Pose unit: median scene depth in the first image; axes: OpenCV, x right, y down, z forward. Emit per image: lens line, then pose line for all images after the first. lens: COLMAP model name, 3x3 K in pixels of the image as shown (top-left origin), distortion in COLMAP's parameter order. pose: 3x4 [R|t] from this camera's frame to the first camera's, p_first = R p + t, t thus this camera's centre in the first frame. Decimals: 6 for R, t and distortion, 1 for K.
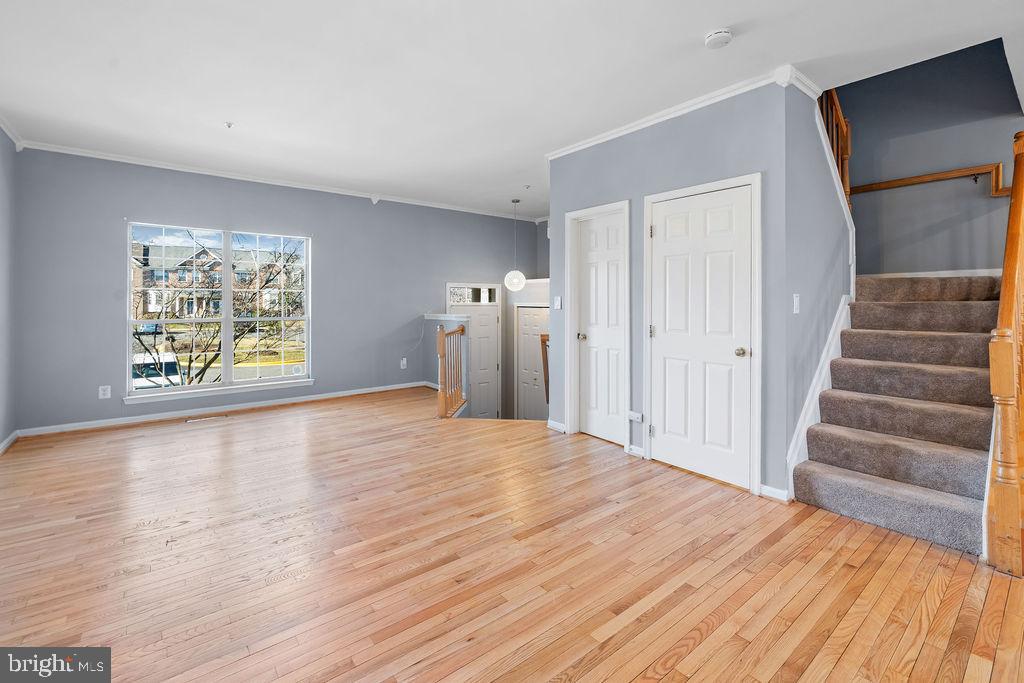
lens RADIAL K [[454.7, 0, 512.9], [0, 454.7, 302.0], [0, 0, 1]] dist [0.001308, 0.000136]
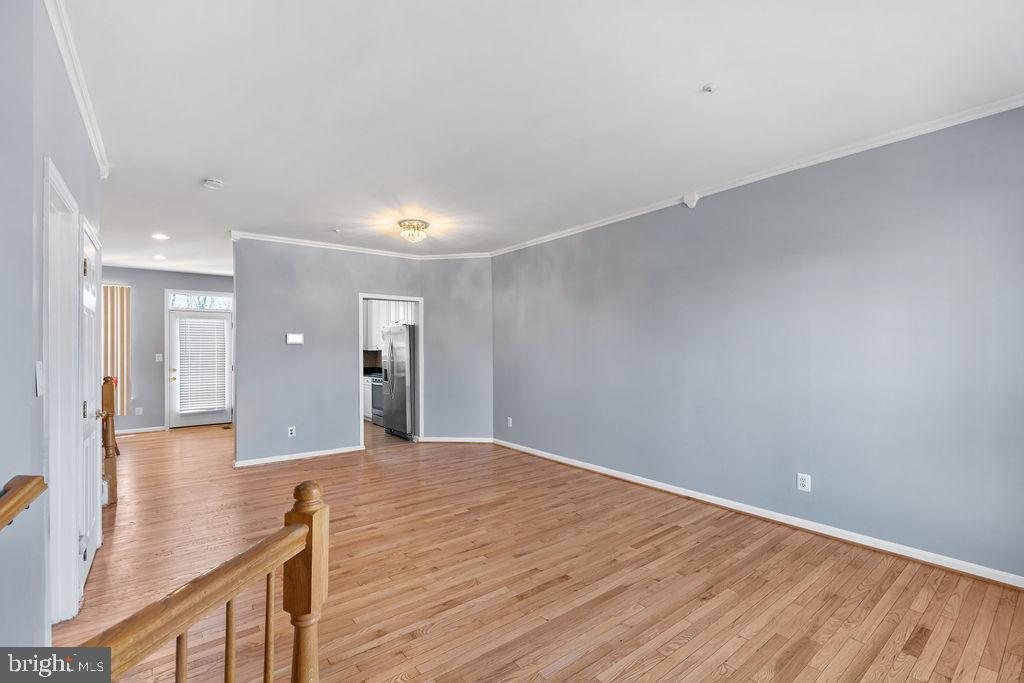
lens RADIAL K [[448.8, 0, 510.1], [0, 448.8, 348.6], [0, 0, 1]] dist [0.000868, 0.000062]
pose [[-0.999854, 0.005395, 0.016187, -0.392064], [0.005305, 0.999970, -0.005592, -0.024865], [-0.016217, -0.005505, -0.999853, 1.805482]]
